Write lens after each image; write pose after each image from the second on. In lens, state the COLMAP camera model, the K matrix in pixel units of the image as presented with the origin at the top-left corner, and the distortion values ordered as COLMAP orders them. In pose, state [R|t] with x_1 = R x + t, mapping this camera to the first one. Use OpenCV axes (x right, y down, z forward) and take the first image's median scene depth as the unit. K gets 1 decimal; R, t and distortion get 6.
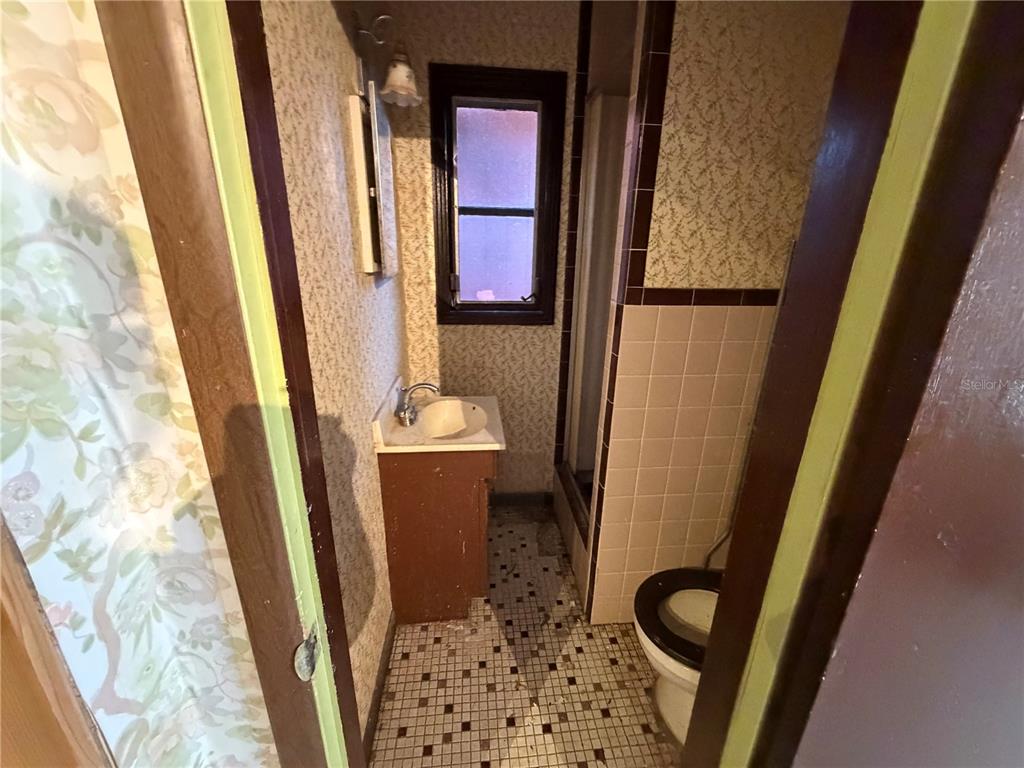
lens RADIAL K [[409.5, 0, 508.4], [0, 409.5, 388.1], [0, 0, 1]] dist [0.002318, -0.000050]
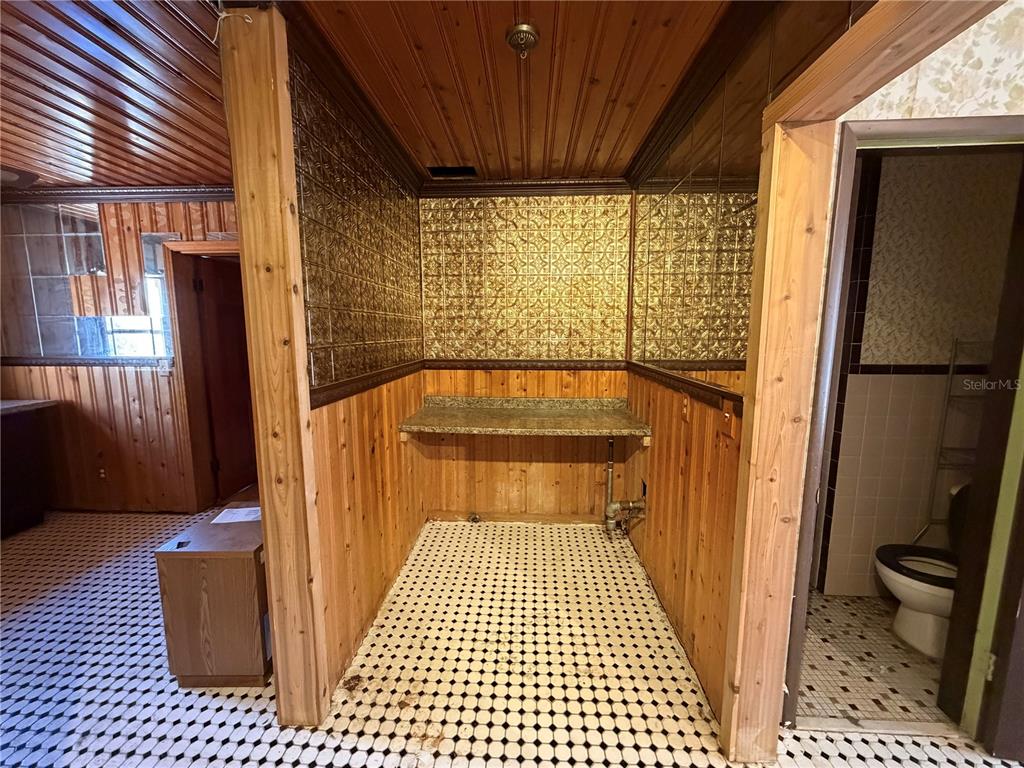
lens RADIAL K [[409.5, 0, 511.7], [0, 409.5, 382.9], [0, 0, 1]] dist [0.002318, -0.000050]
pose [[0.991708, -0.002408, -0.128487, -0.908677], [-0.020509, 0.984044, -0.176741, 0.169052], [0.126862, 0.177911, 0.975835, -0.867081]]
